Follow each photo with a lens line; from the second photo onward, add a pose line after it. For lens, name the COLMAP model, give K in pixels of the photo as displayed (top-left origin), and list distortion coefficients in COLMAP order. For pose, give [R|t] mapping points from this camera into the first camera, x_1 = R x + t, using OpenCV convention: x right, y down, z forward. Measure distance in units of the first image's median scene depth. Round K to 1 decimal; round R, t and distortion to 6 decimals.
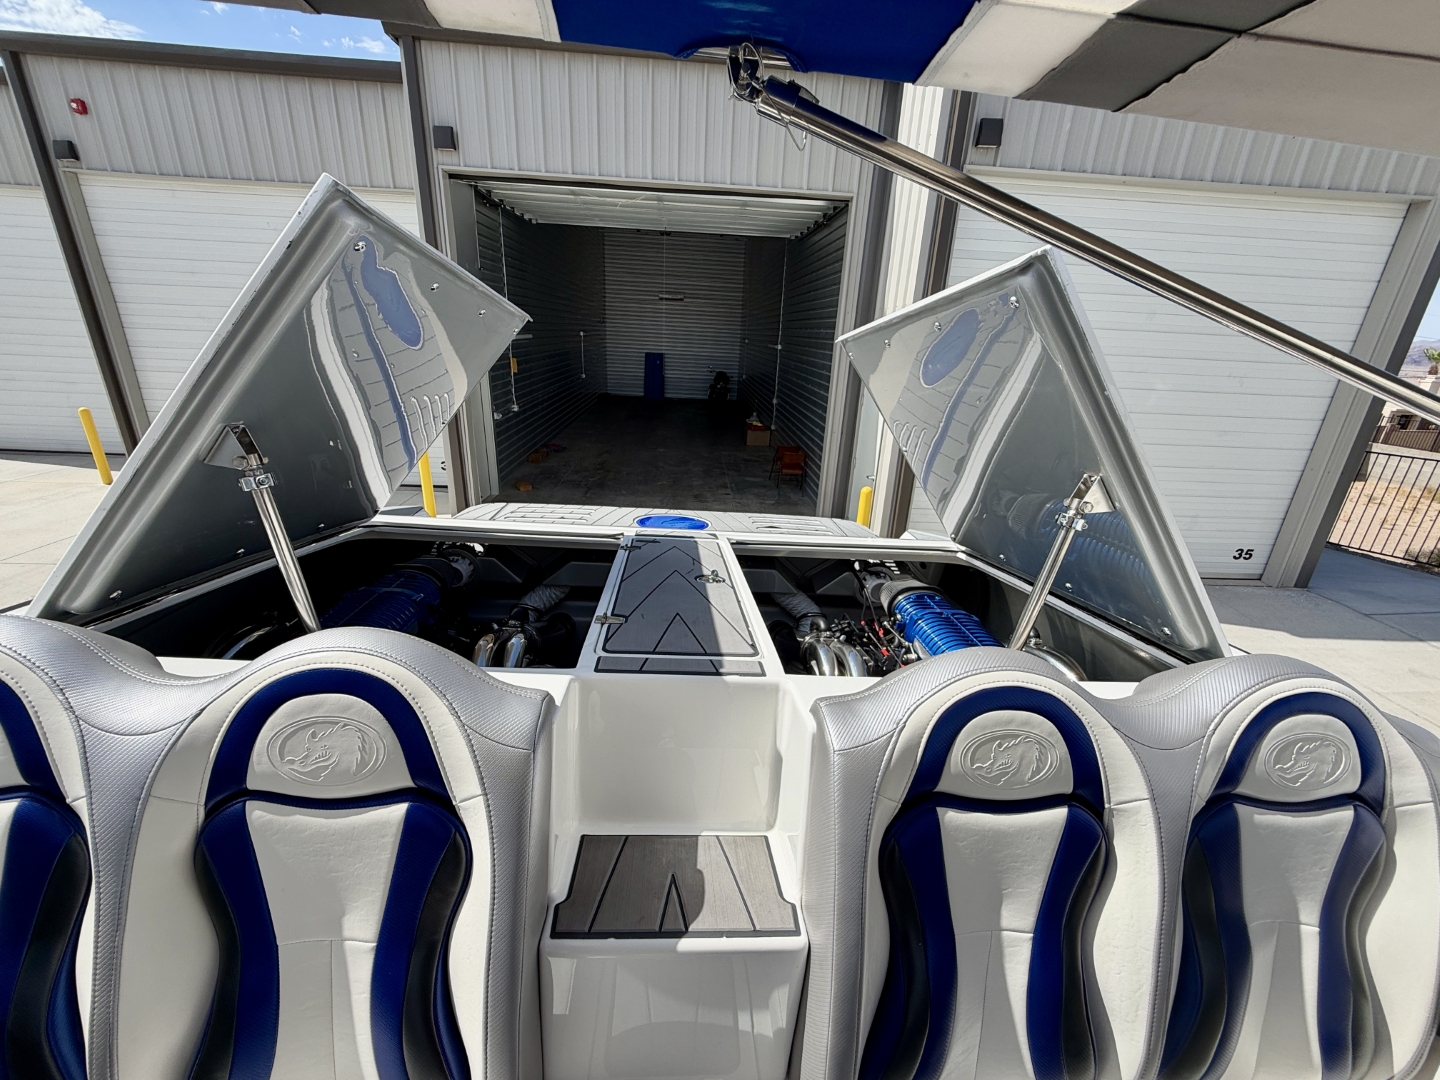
lens RADIAL K [[575.5, 0, 717.2], [0, 575.5, 541.7], [0, 0, 1]] dist [-0.000394, 0.000188]
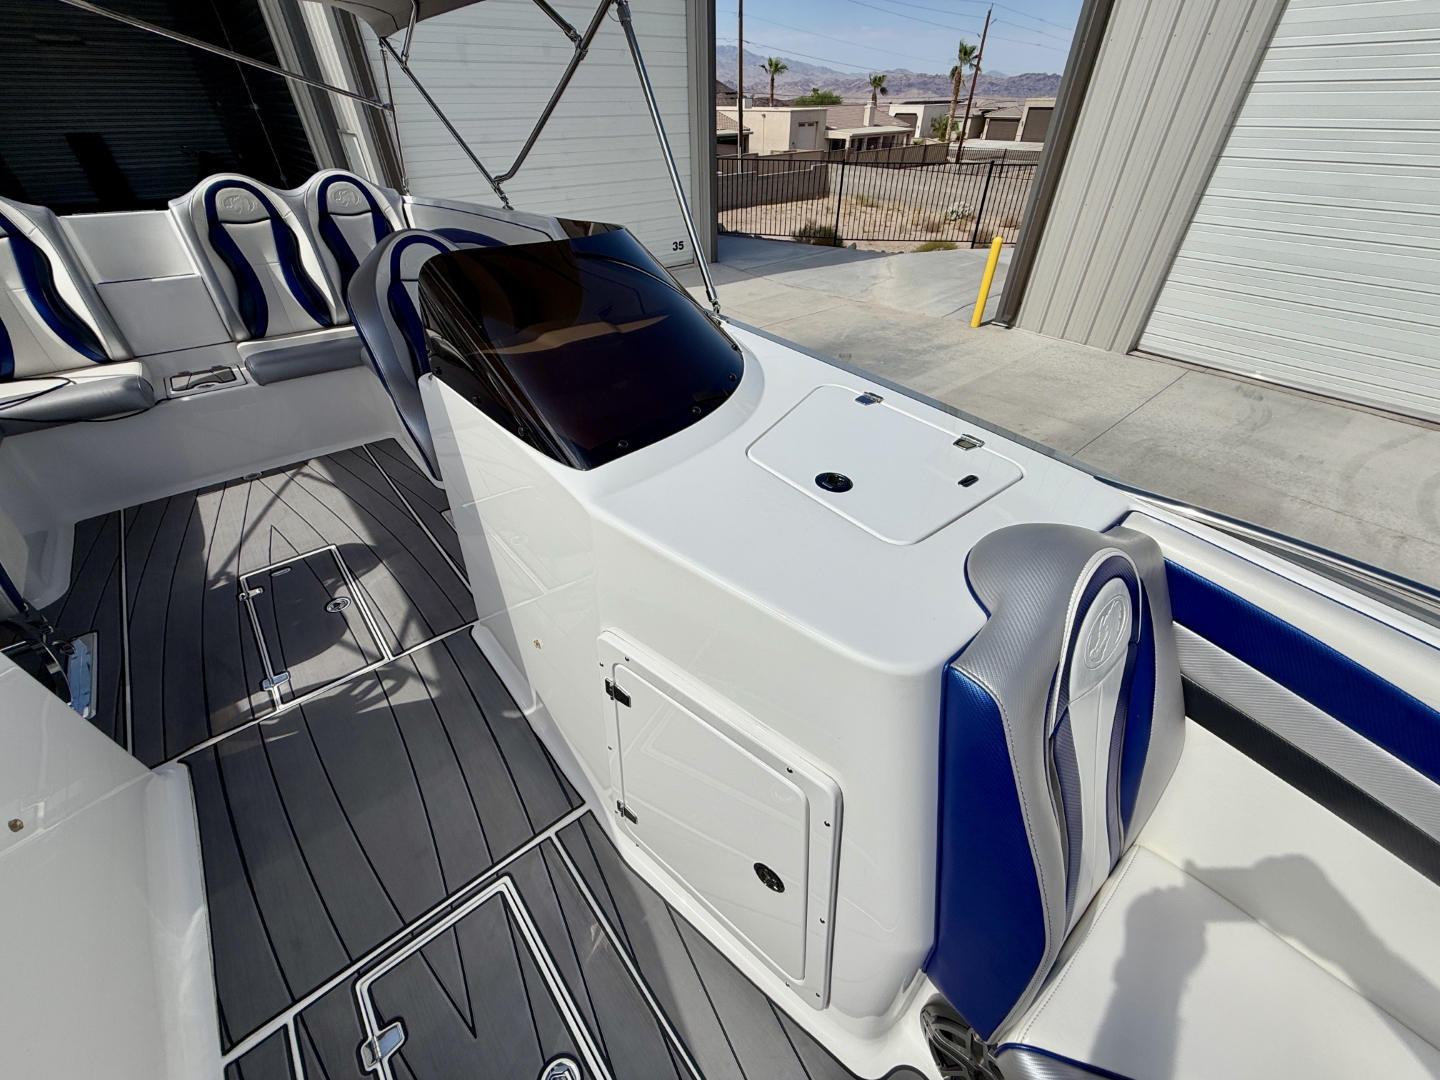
lens RADIAL K [[575.5, 0, 715.6], [0, 575.5, 542.6], [0, 0, 1]] dist [-0.000394, 0.000188]
pose [[0.807796, -0.399512, 0.433424, 0.183822], [0.240951, 0.894845, 0.375758, 0.559675], [-0.537967, -0.199102, 0.819115, -1.314559]]
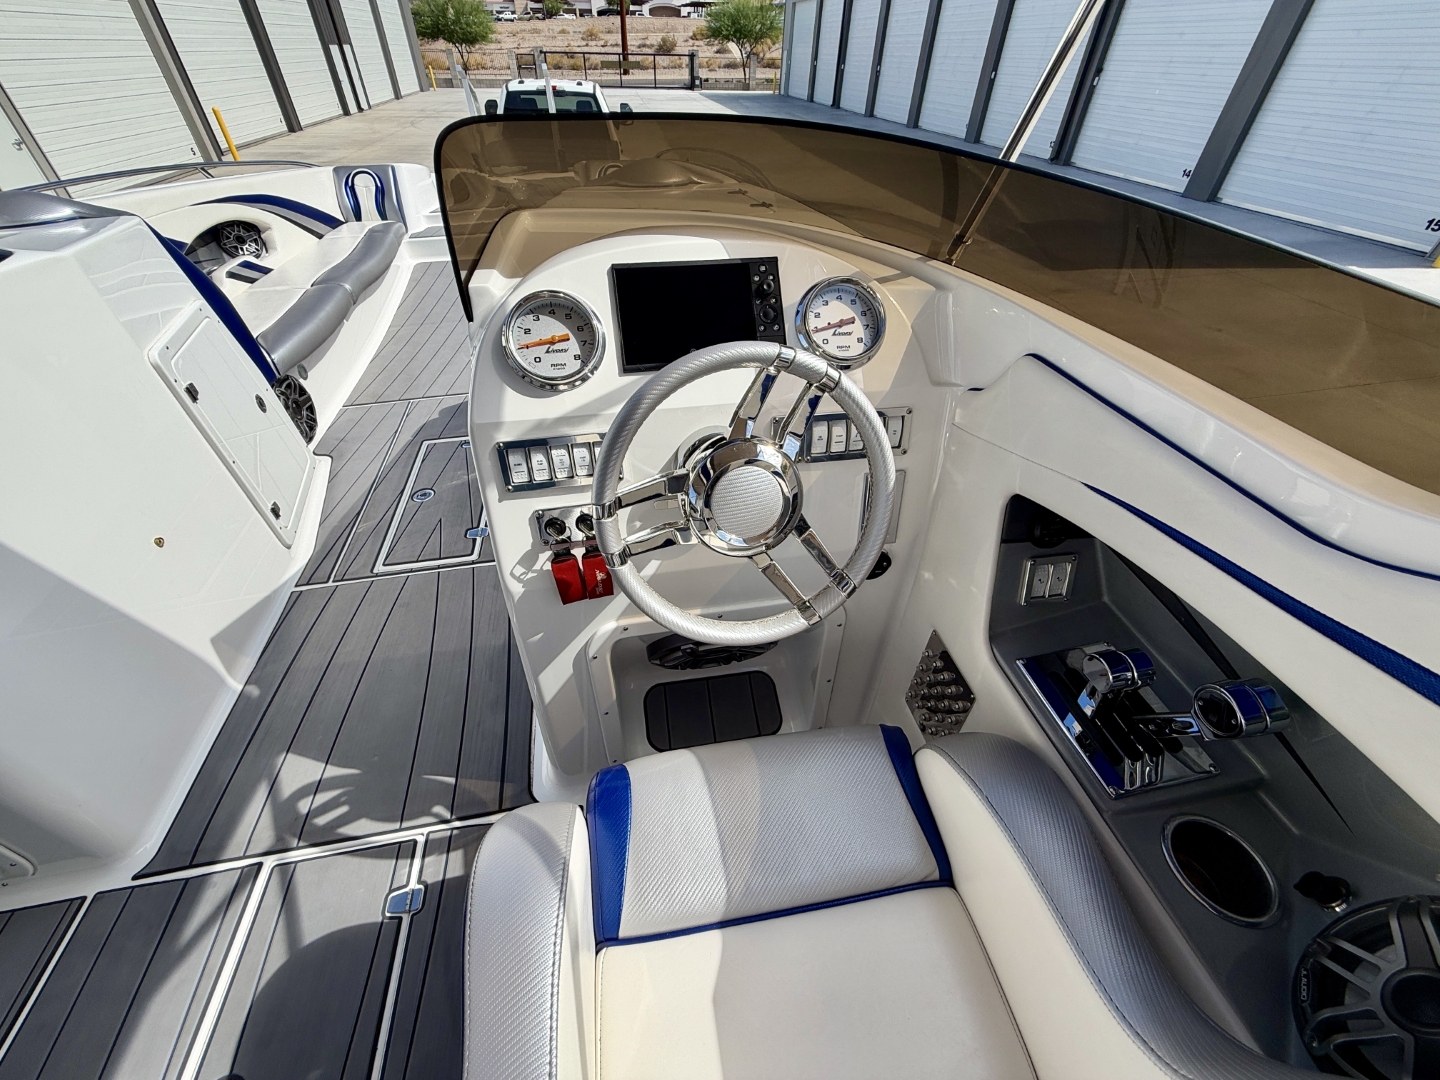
lens RADIAL K [[575.5, 0, 715.7], [0, 575.5, 541.9], [0, 0, 1]] dist [-0.000394, 0.000188]
pose [[-0.992674, 0.024640, -0.118288, -0.254620], [-0.090879, 0.492891, 0.865332, 0.265819], [0.079624, 0.869742, -0.487041, -0.388106]]
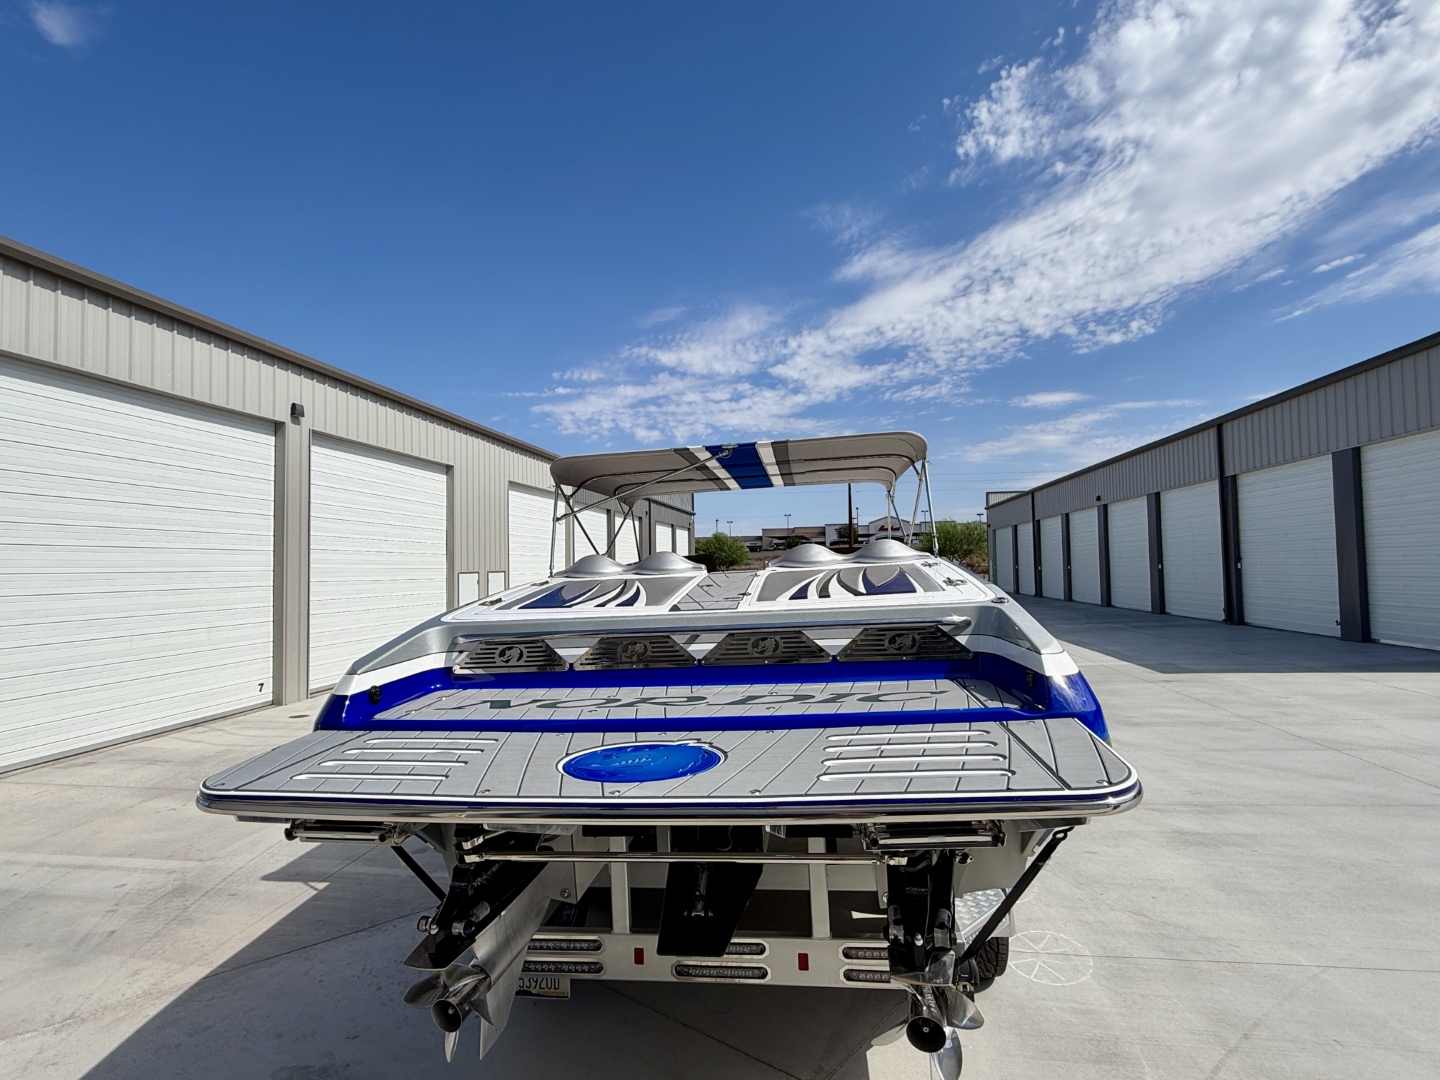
lens RADIAL K [[684.4, 0, 718.4], [0, 684.4, 542.6], [0, 0, 1]] dist [-0.001616, 0.000115]
pose [[-0.978246, -0.017994, 0.206667, -0.366364], [0.047669, 0.950075, 0.308358, -0.538225], [-0.201898, 0.311502, -0.928549, 2.134147]]
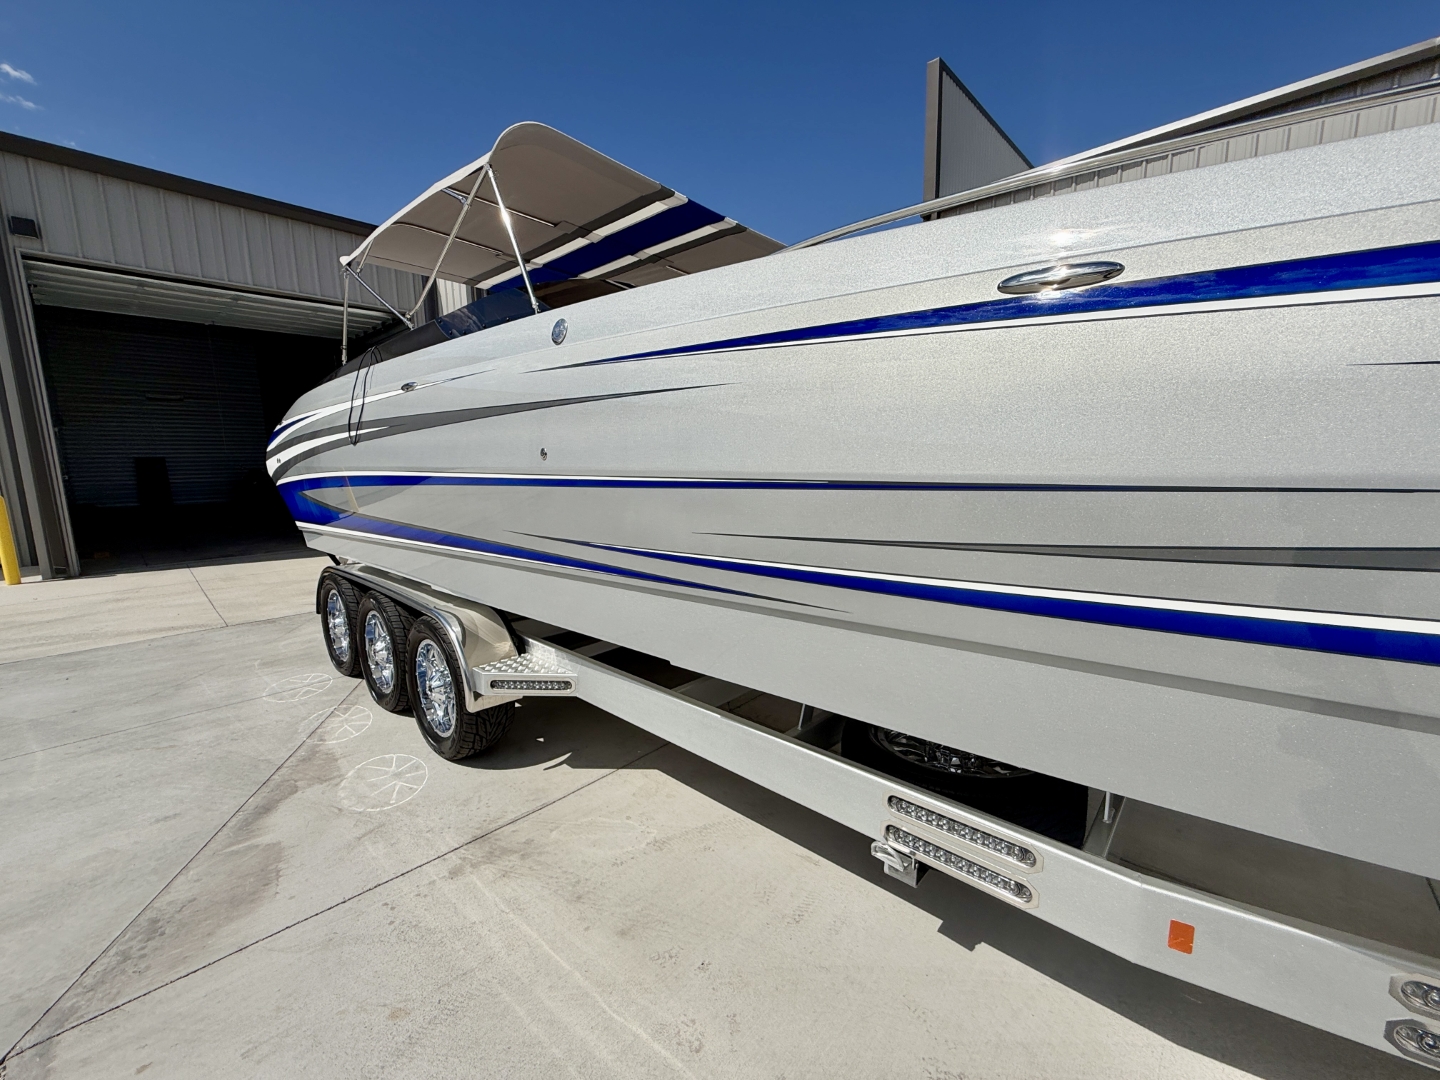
lens RADIAL K [[575.5, 0, 715.4], [0, 575.5, 541.1], [0, 0, 1]] dist [-0.000394, 0.000188]
pose [[0.720162, -0.158974, 0.675348, -1.038632], [0.283098, 0.956008, -0.076844, 1.101457], [-0.633421, 0.246530, 0.733485, -1.646078]]
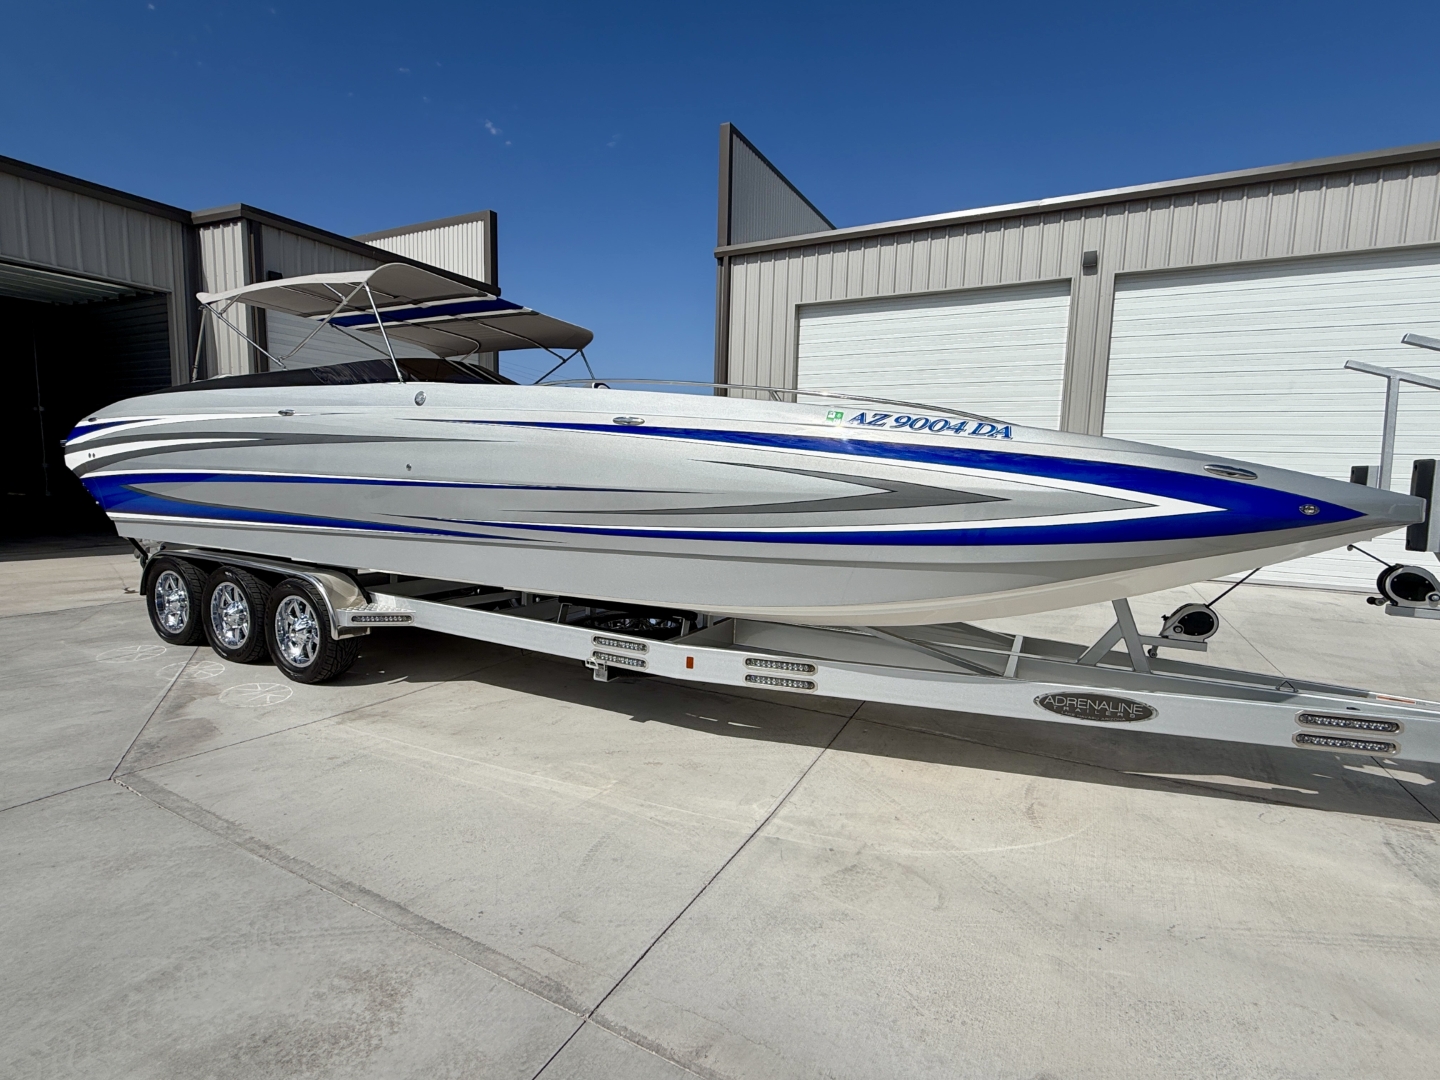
lens RADIAL K [[684.4, 0, 717.5], [0, 684.4, 541.0], [0, 0, 1]] dist [-0.001616, 0.000115]
pose [[0.508037, -0.127605, 0.851831, -1.850241], [0.291057, 0.956224, -0.030345, 1.337709], [-0.810669, 0.263347, 0.522938, -2.520636]]
